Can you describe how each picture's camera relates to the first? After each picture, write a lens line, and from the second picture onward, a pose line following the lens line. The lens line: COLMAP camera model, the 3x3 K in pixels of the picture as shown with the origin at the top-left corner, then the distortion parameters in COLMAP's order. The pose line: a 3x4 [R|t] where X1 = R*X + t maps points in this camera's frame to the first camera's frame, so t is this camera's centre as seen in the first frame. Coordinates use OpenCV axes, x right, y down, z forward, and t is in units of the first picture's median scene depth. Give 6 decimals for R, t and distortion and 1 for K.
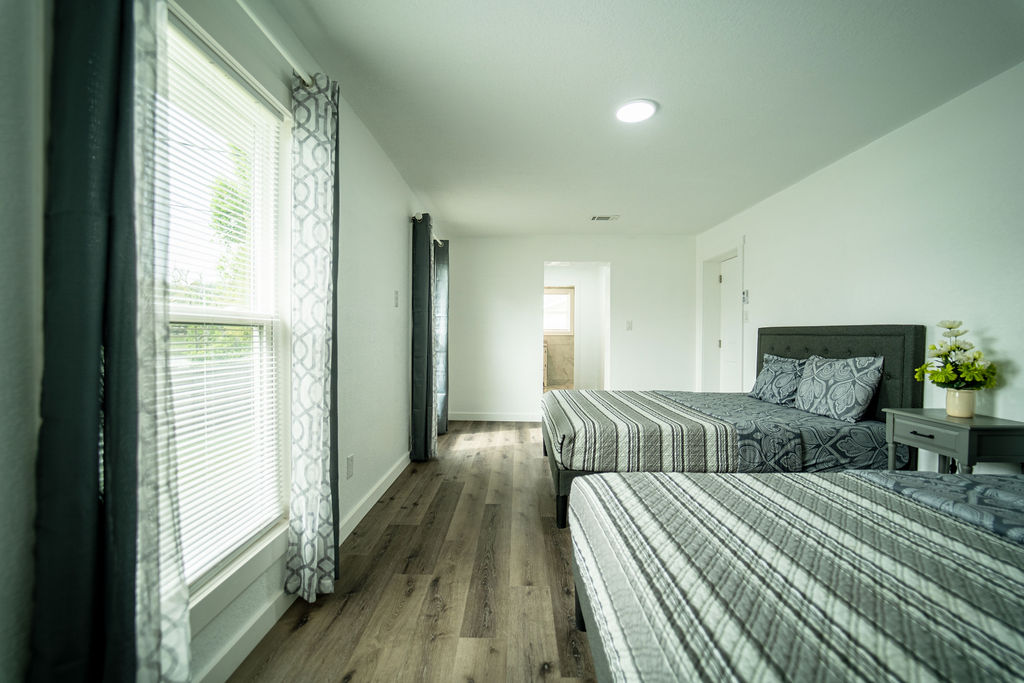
lens RADIAL K [[416.0, 0, 513.9], [0, 416.0, 340.9], [0, 0, 1]] dist [-0.024271, 0.000513]
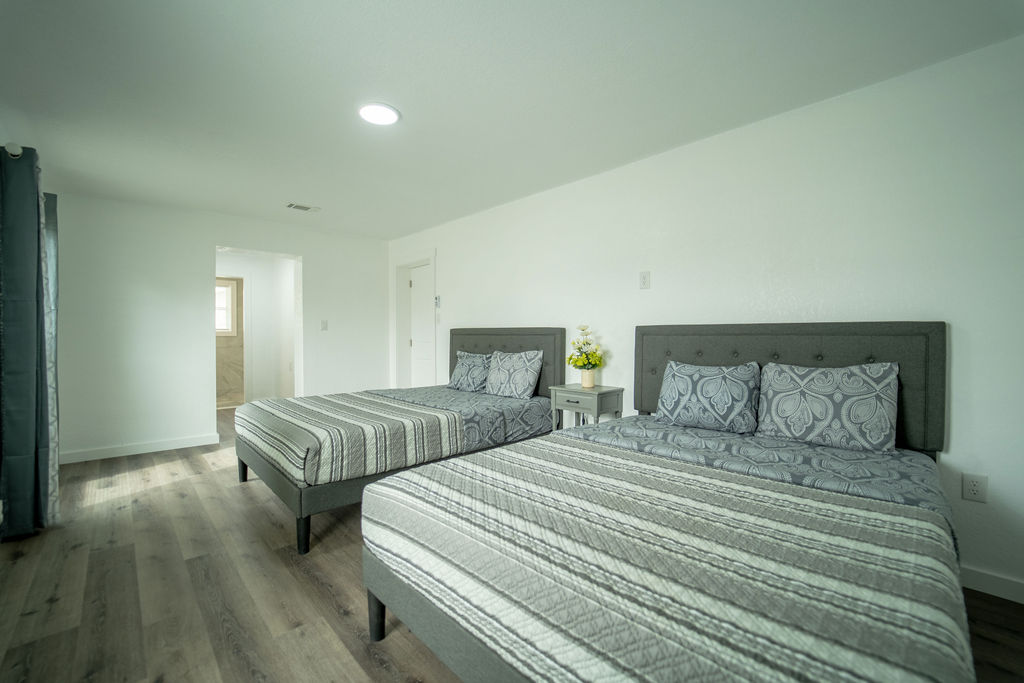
lens RADIAL K [[416.0, 0, 513.9], [0, 416.0, 340.9], [0, 0, 1]] dist [-0.024271, 0.000513]
pose [[0.709221, -0.014238, 0.704842, -0.184538], [0.014264, 0.999881, 0.005846, -0.003178], [-0.704841, 0.005907, 0.709340, 0.054622]]
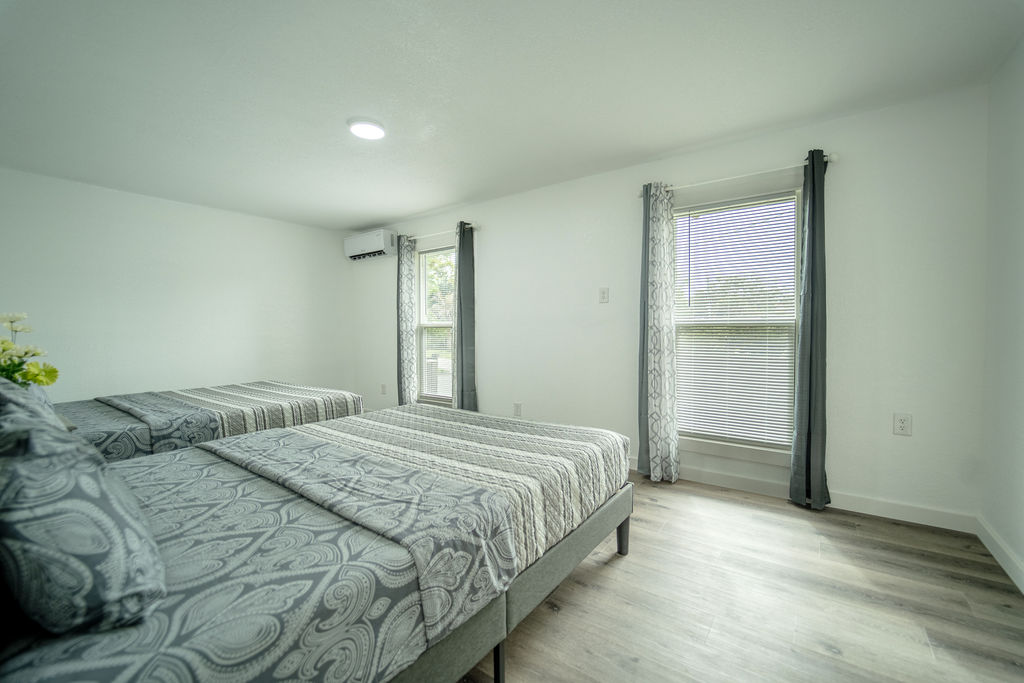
lens RADIAL K [[416.0, 0, 513.9], [0, 416.0, 340.9], [0, 0, 1]] dist [-0.024271, 0.000513]
pose [[-0.585459, 0.018126, -0.810499, 0.961962], [-0.007309, 0.999591, 0.027634, -0.018912], [0.810669, 0.022102, -0.585087, 1.946481]]
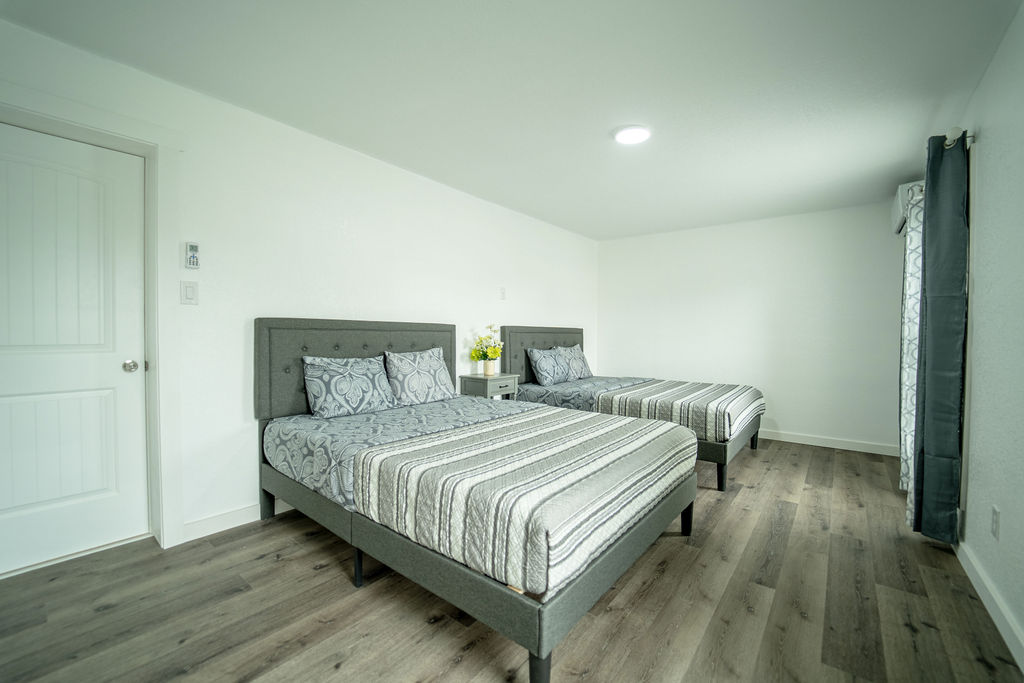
lens RADIAL K [[416.0, 0, 513.9], [0, 416.0, 340.9], [0, 0, 1]] dist [-0.024271, 0.000513]
pose [[-0.788175, -0.027791, 0.614823, -0.150935], [-0.008751, 0.999385, 0.033956, -0.032658], [-0.615389, 0.021383, -0.787933, 2.047739]]
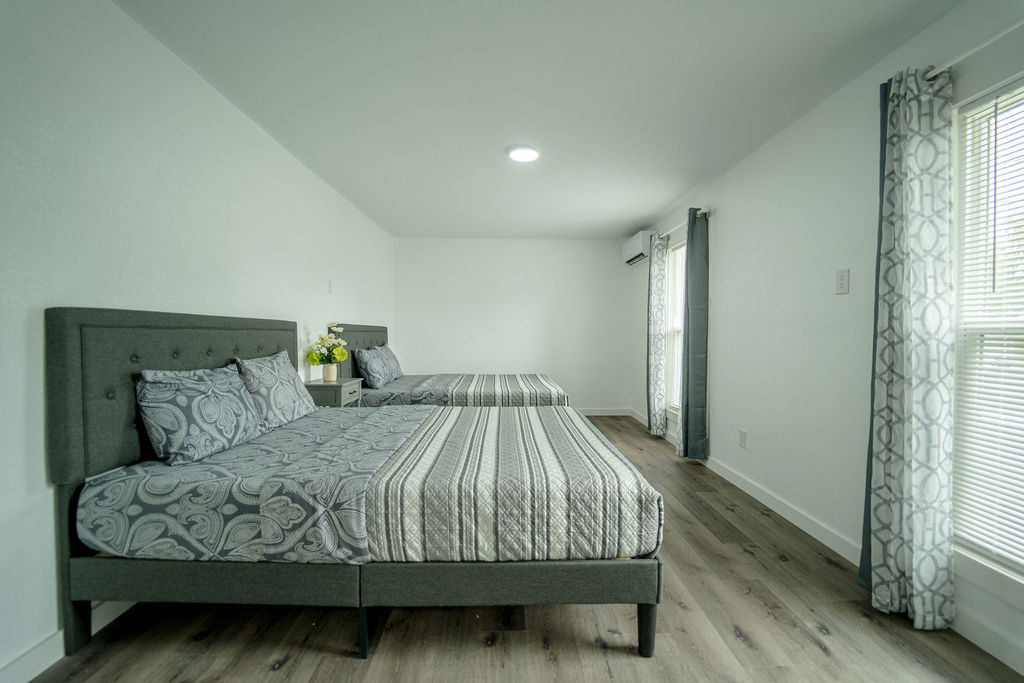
lens RADIAL K [[416.0, 0, 513.9], [0, 416.0, 340.9], [0, 0, 1]] dist [-0.024271, 0.000513]
pose [[-0.999513, -0.013357, -0.028192, 0.347547], [-0.014224, 0.999424, 0.030814, -0.028726], [0.027764, 0.031200, -0.999127, 2.221441]]
